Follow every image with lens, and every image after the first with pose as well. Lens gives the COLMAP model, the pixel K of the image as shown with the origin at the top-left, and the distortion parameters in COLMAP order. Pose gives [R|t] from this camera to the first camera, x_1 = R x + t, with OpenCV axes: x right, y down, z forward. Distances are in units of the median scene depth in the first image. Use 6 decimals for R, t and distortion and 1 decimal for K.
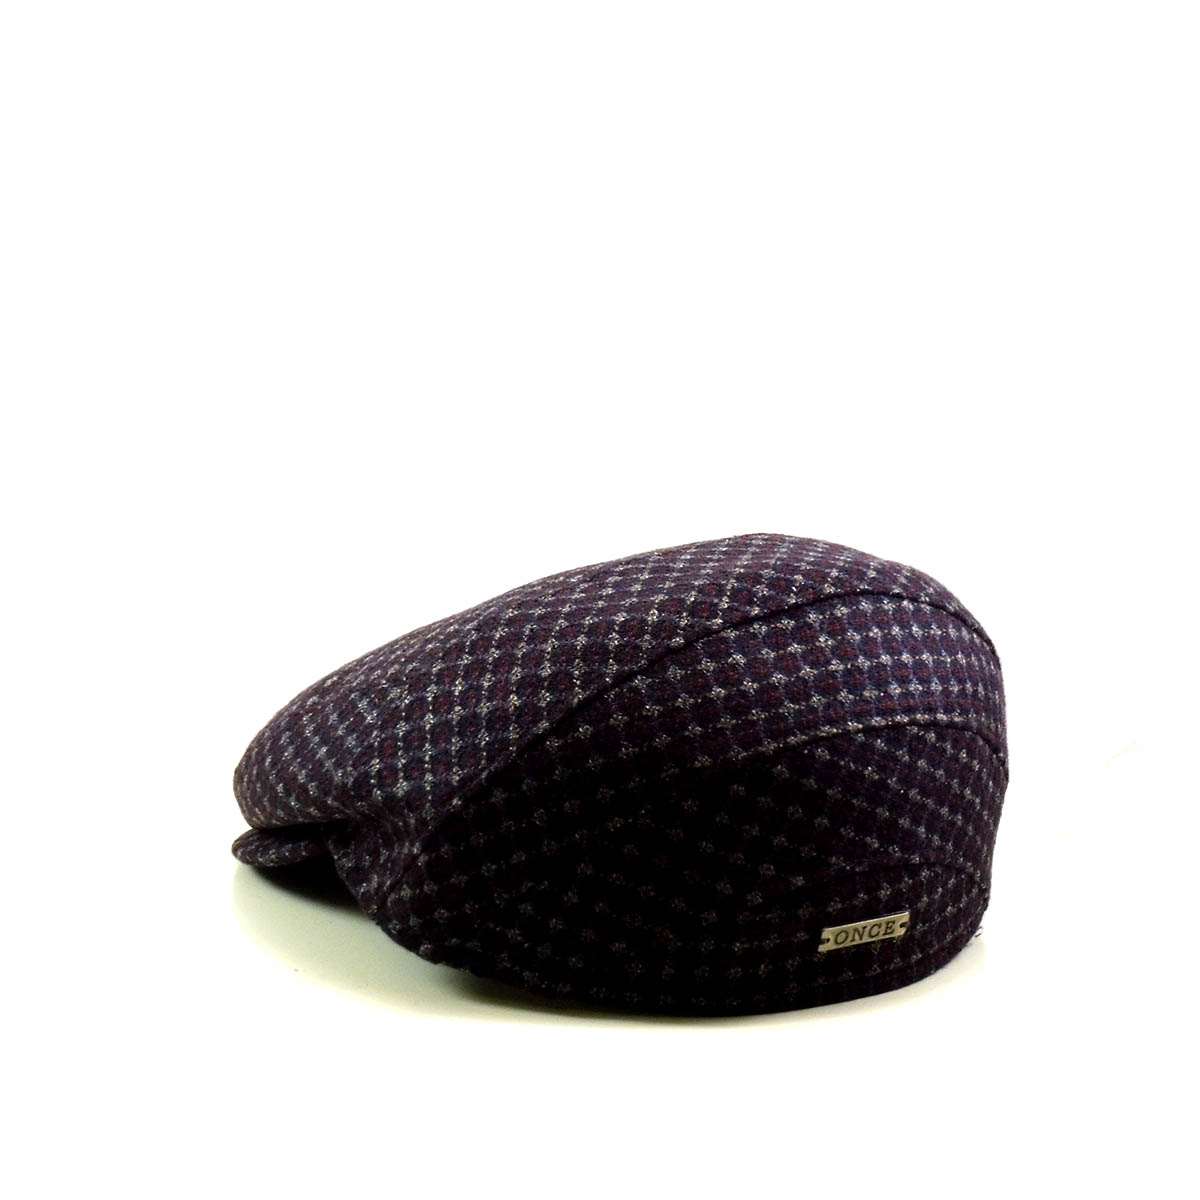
lens RADIAL K [[3826.2, 0, 602.3], [0, 3826.2, 595.5], [0, 0, 1]] dist [0.625608, 0.000000]
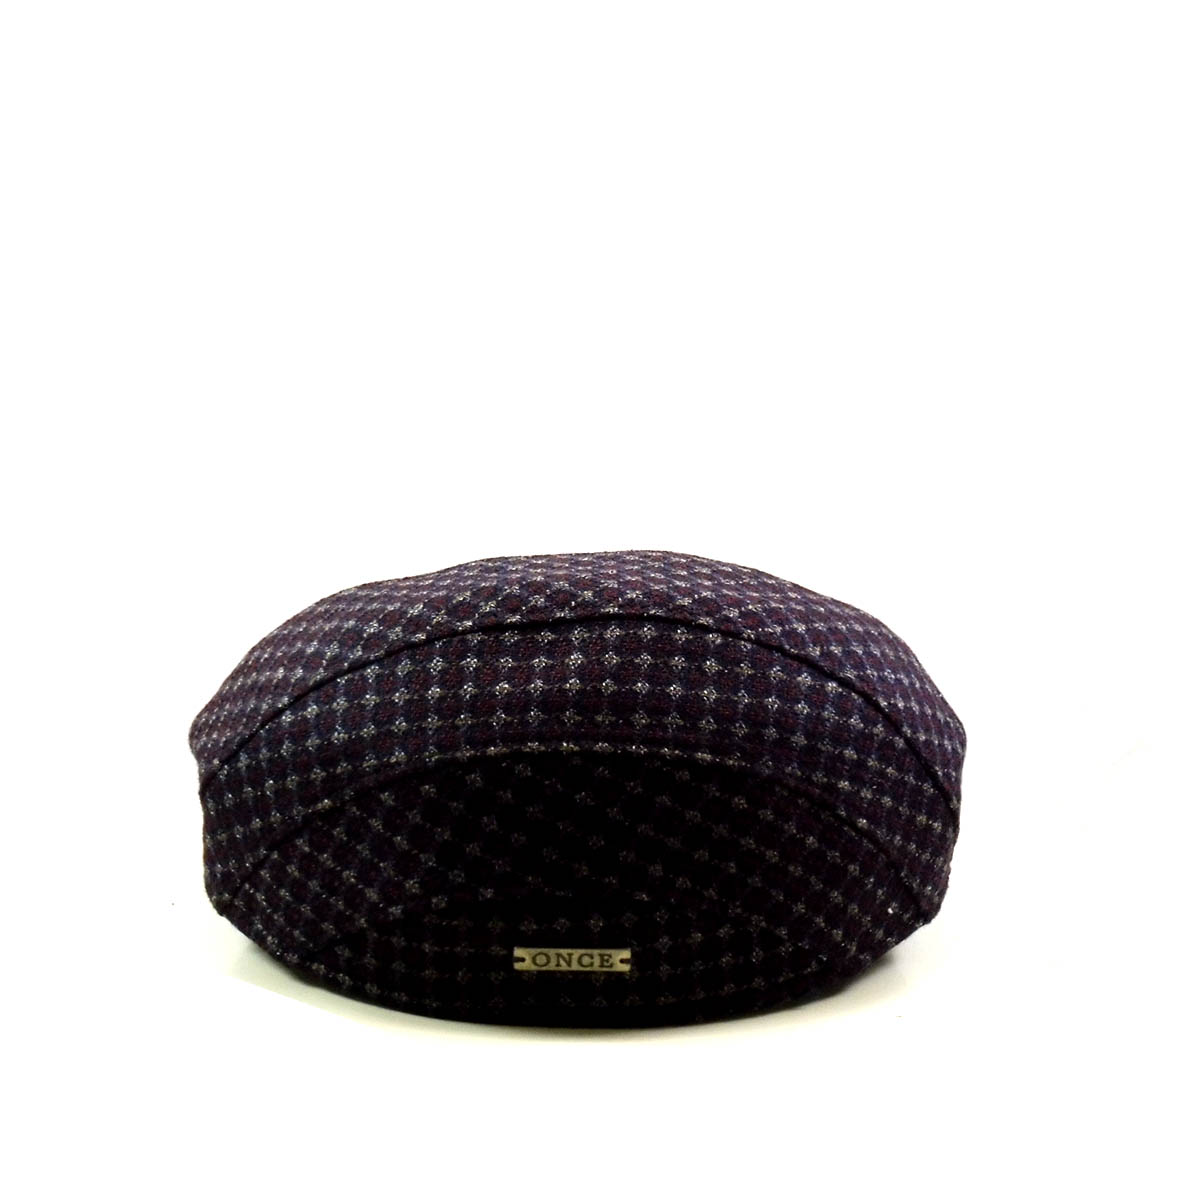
lens RADIAL K [[3826.2, 0, 597.2], [0, 3826.2, 601.2], [0, 0, 1]] dist [0.625608, 0.000000]
pose [[0.809135, 0.126436, -0.573859, 0.629676], [-0.126215, 0.991179, 0.040421, -0.043648], [0.573908, 0.039723, 0.817956, 0.203839]]
